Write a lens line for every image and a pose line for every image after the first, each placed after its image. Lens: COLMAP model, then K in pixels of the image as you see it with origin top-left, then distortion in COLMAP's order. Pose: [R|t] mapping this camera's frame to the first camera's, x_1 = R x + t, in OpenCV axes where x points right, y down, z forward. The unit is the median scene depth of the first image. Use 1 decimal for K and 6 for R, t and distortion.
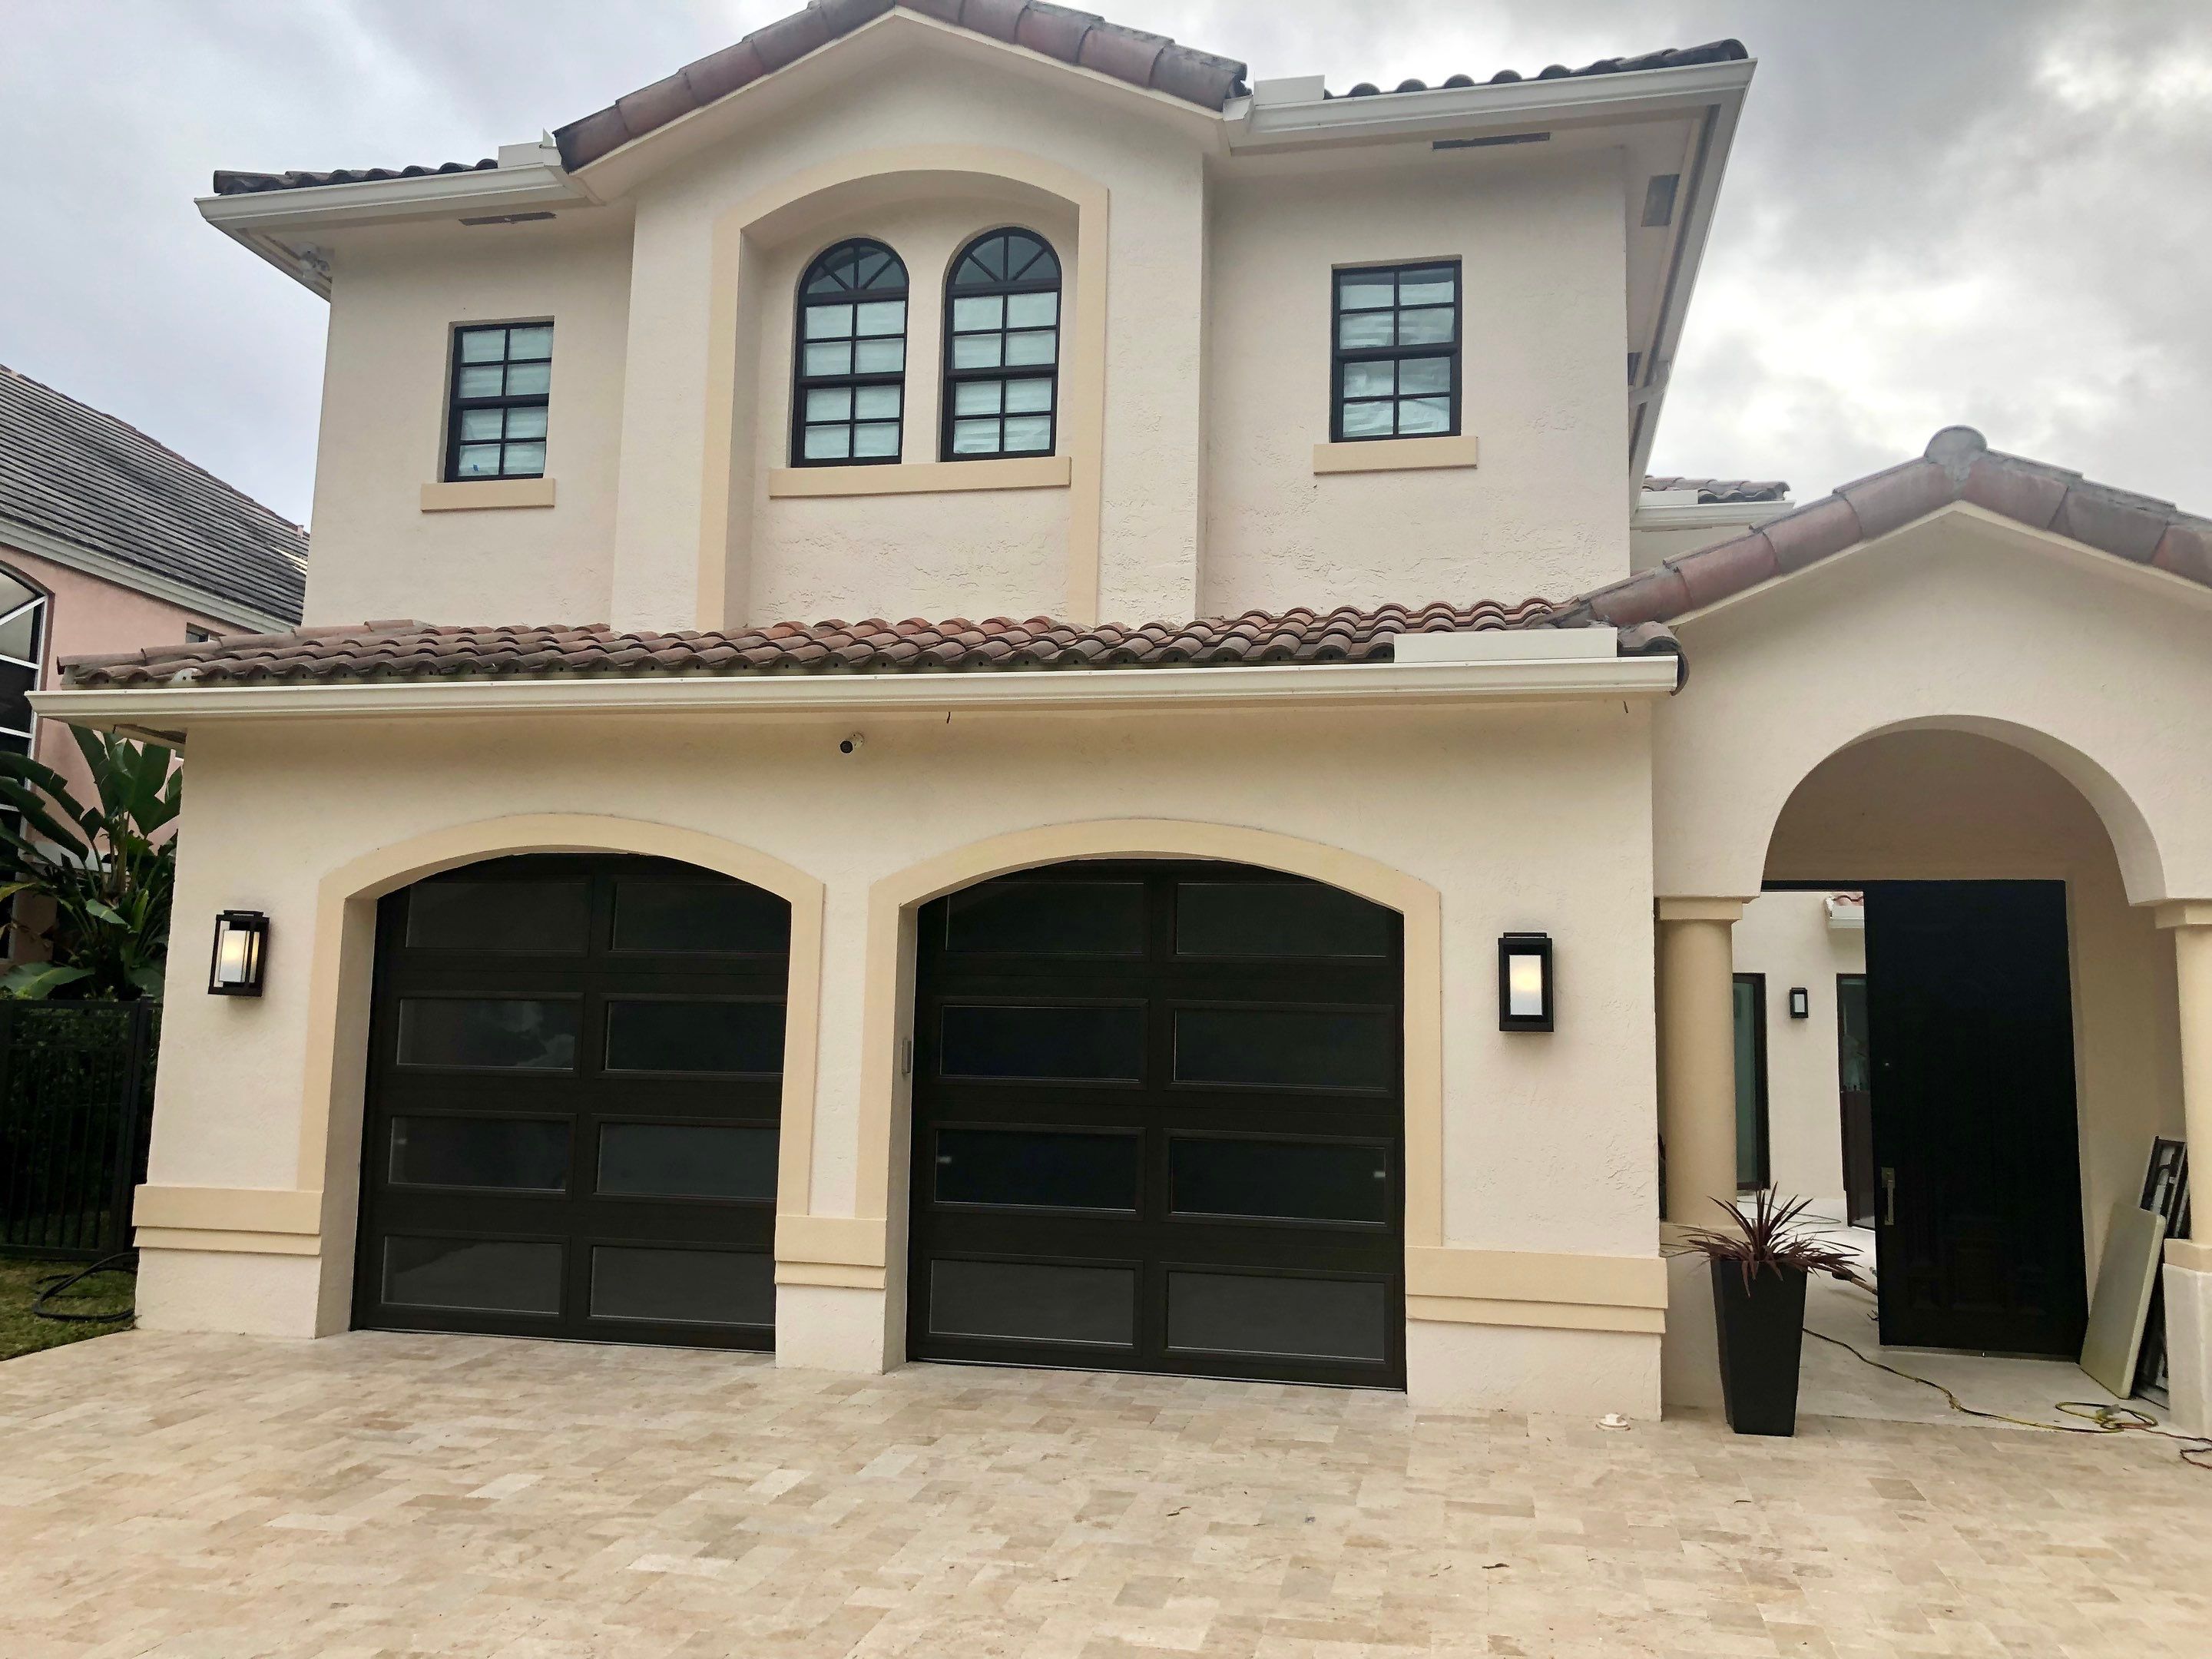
lens RADIAL K [[1798.2, 0, 1121.3], [0, 1798.2, 826.0], [0, 0, 1]] dist [0.065469, -0.157983]
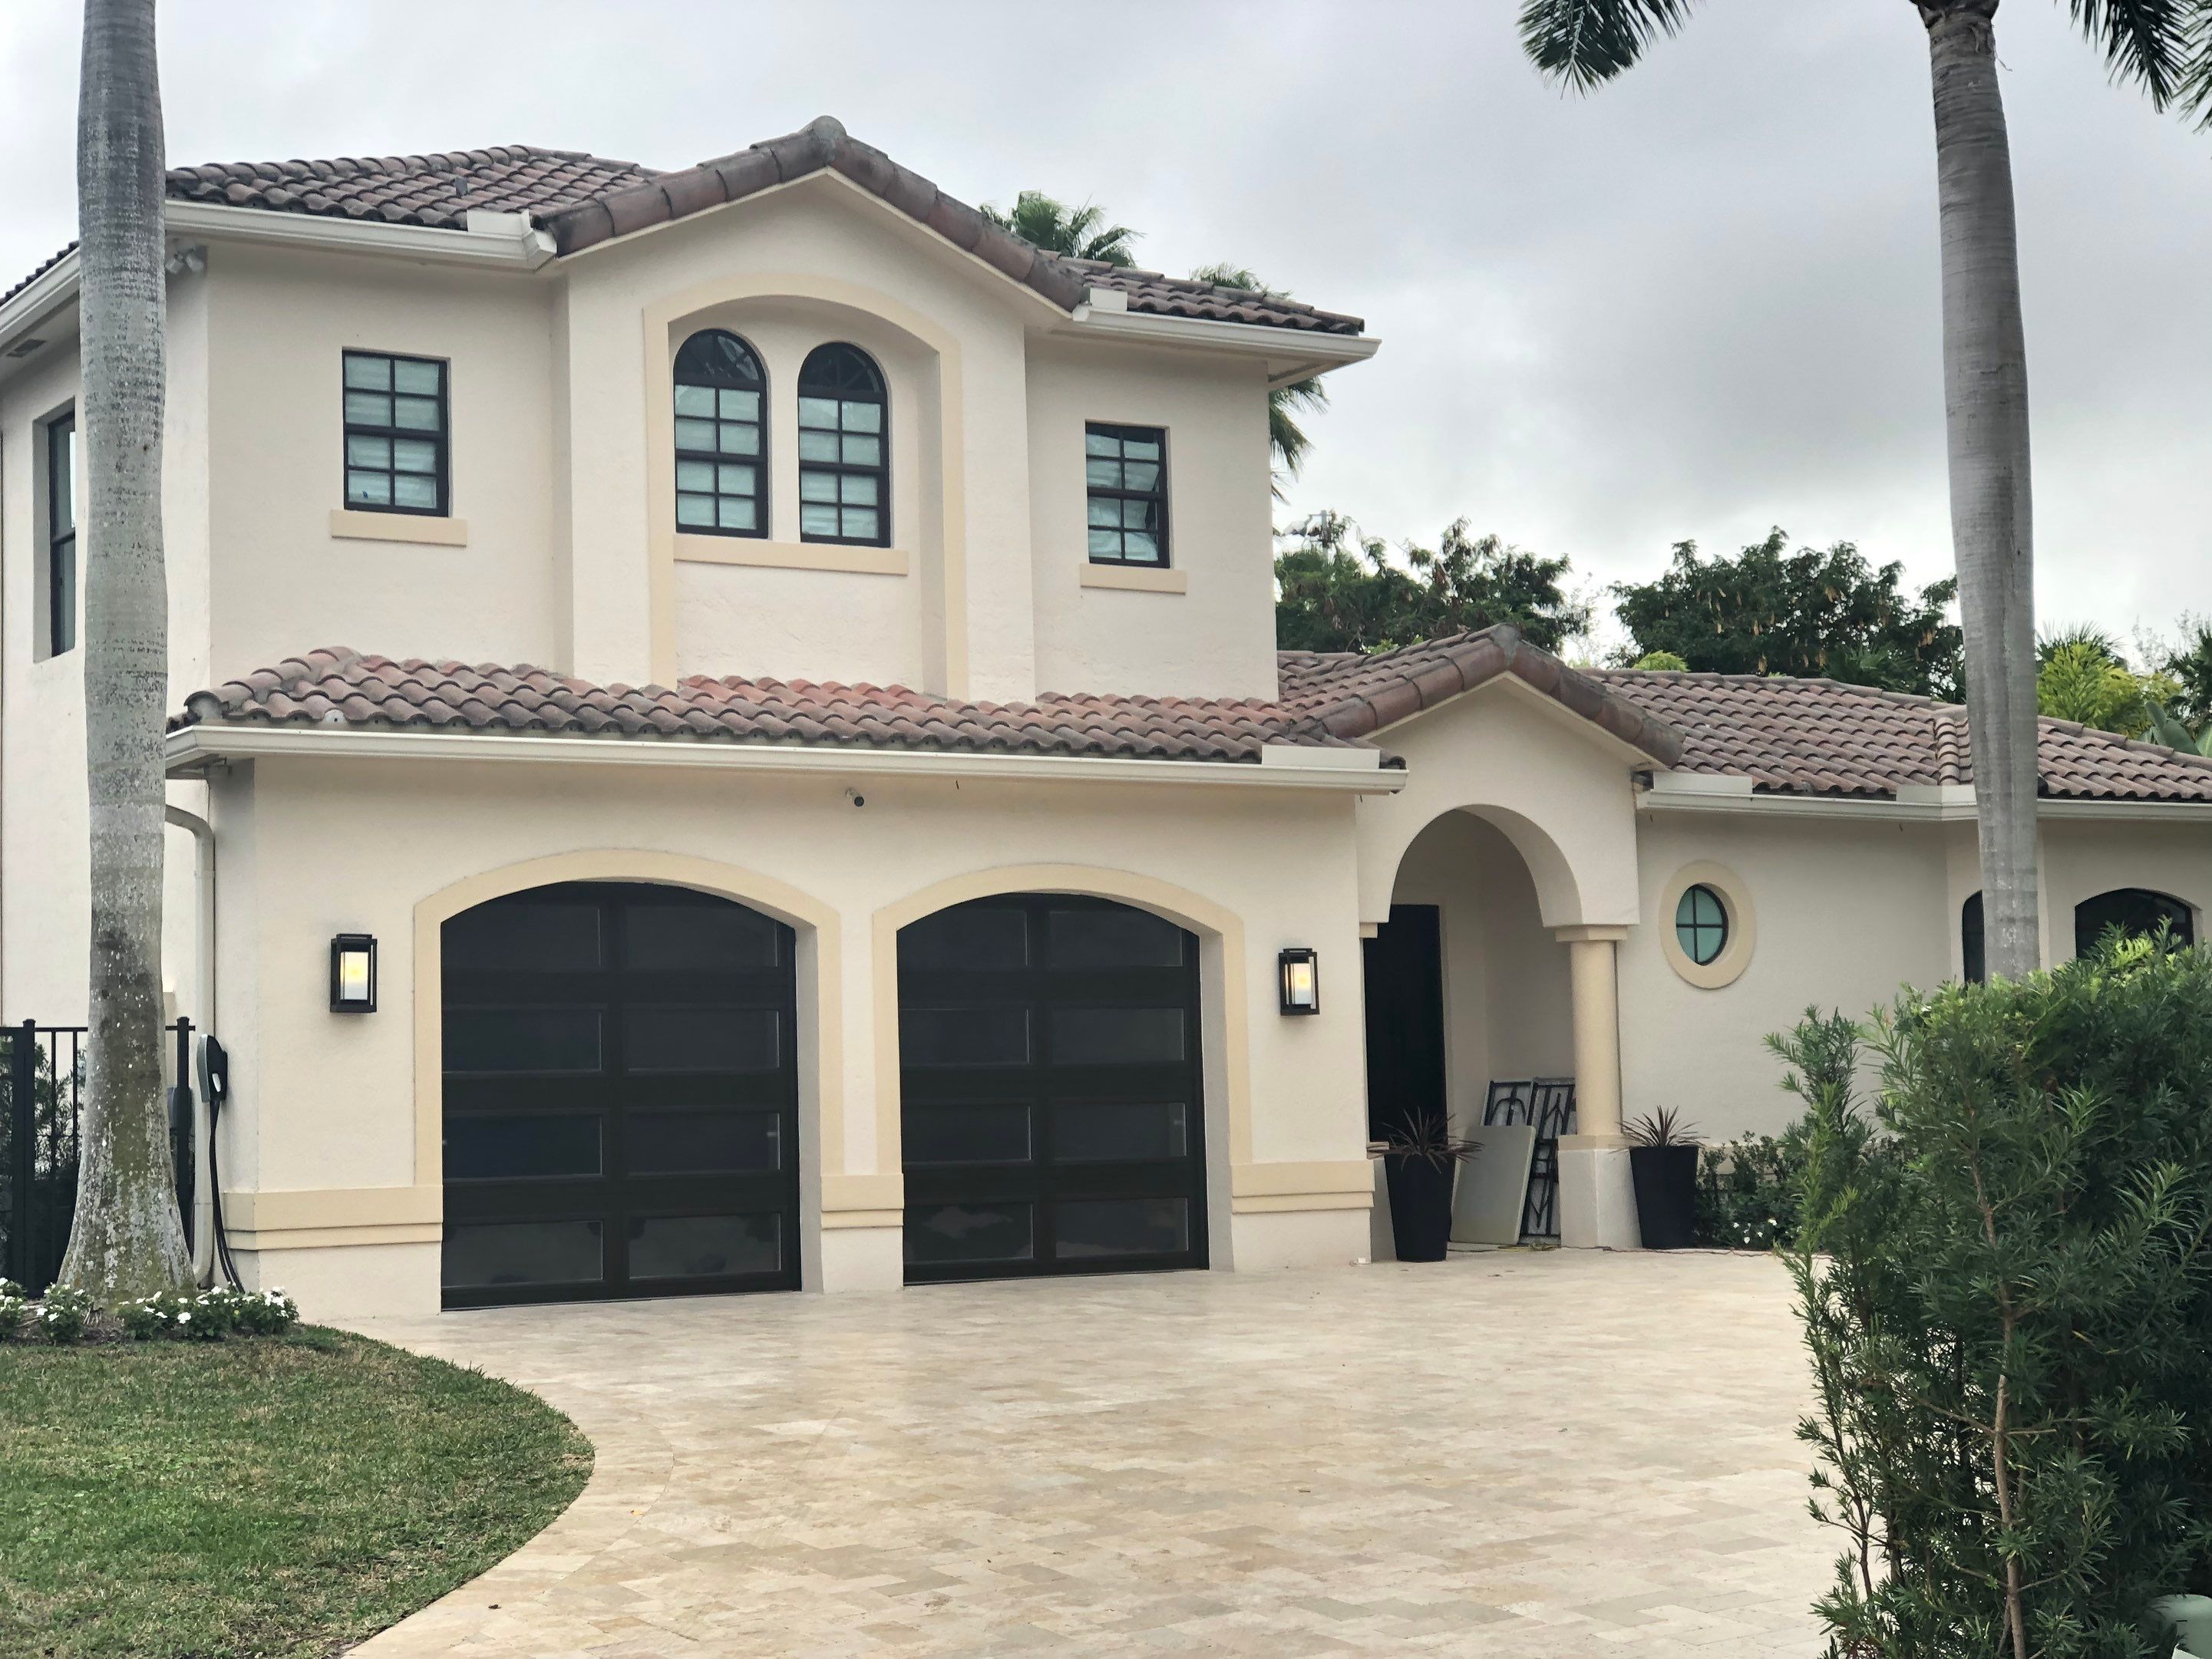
lens RADIAL K [[3521.8, 0, 1106.8], [0, 3521.8, 806.9], [0, 0, 1]] dist [-0.004640, 0.604931]
pose [[0.722923, 0.019044, 0.690666, -1.584648], [-0.044447, 0.998831, 0.018982, -0.087283], [-0.689497, -0.044421, 0.722925, -0.814323]]
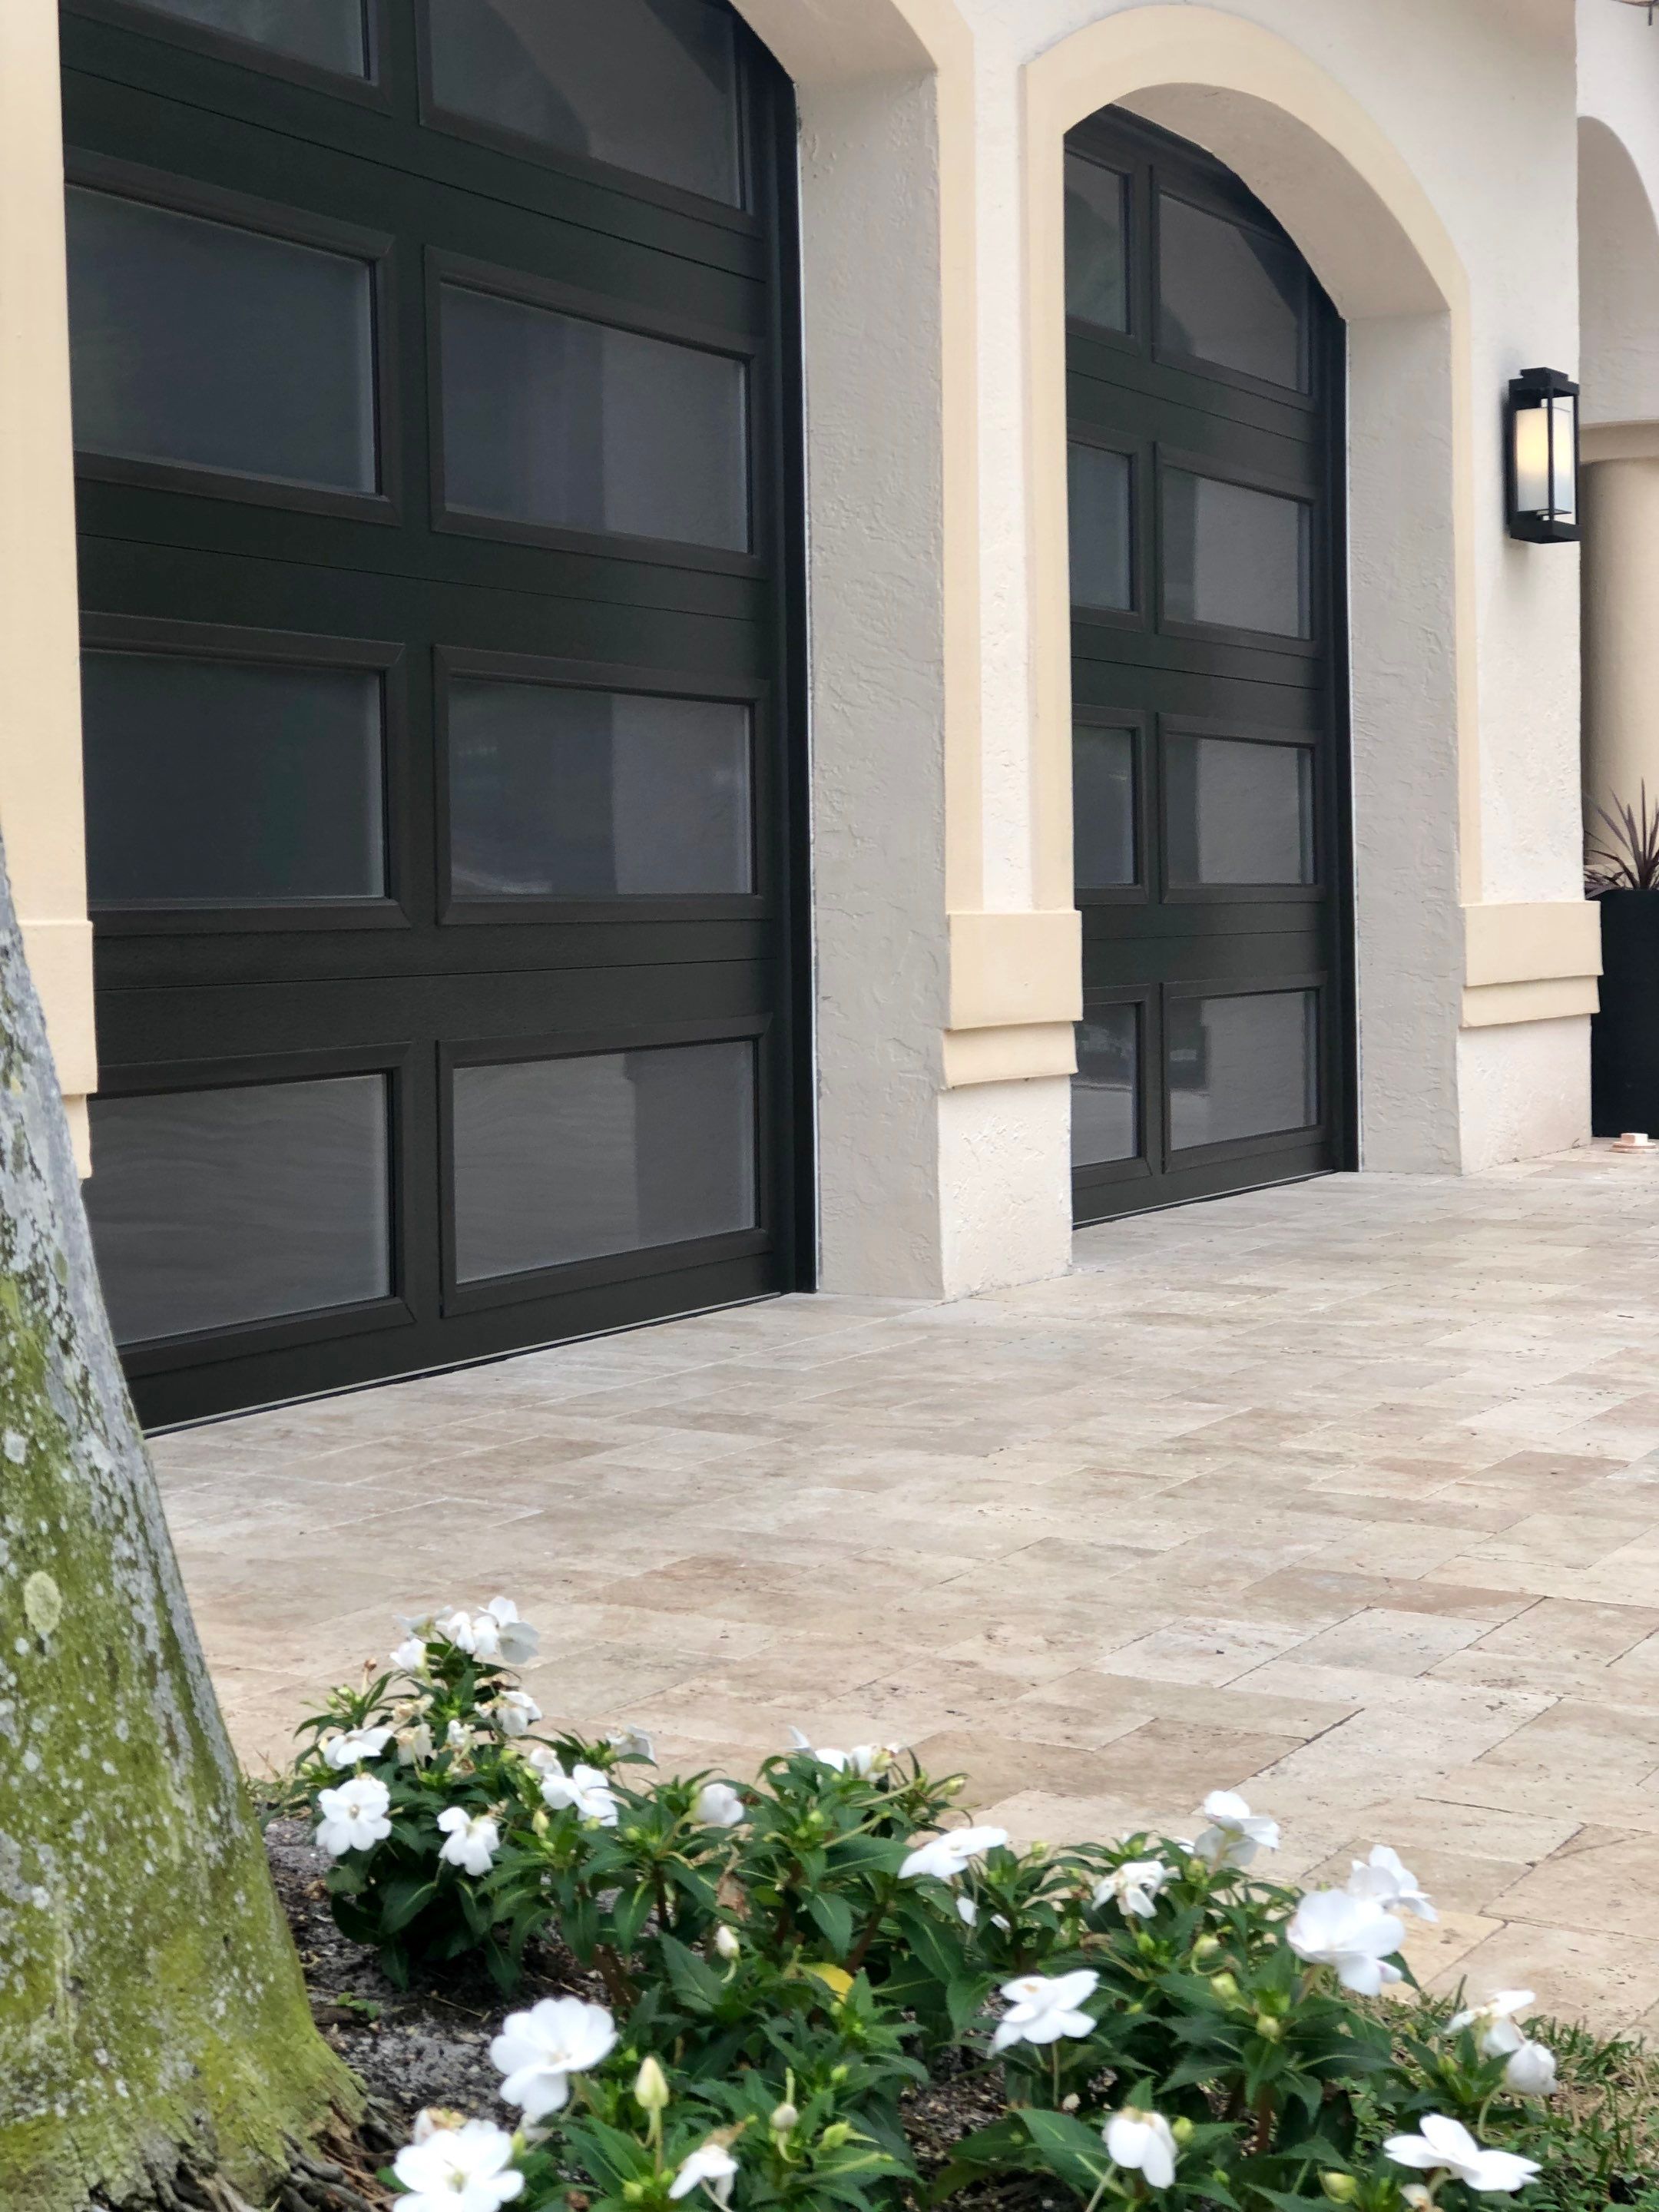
lens RADIAL K [[3581.7, 0, 832.3], [0, 3581.7, 1151.2], [0, 0, 1]] dist [0.037987, -0.016951]
pose [[0.281920, -0.098469, 0.954371, -0.830474], [-0.101220, 0.986116, 0.131645, 0.152469], [-0.954084, -0.133715, 0.268039, 0.742108]]
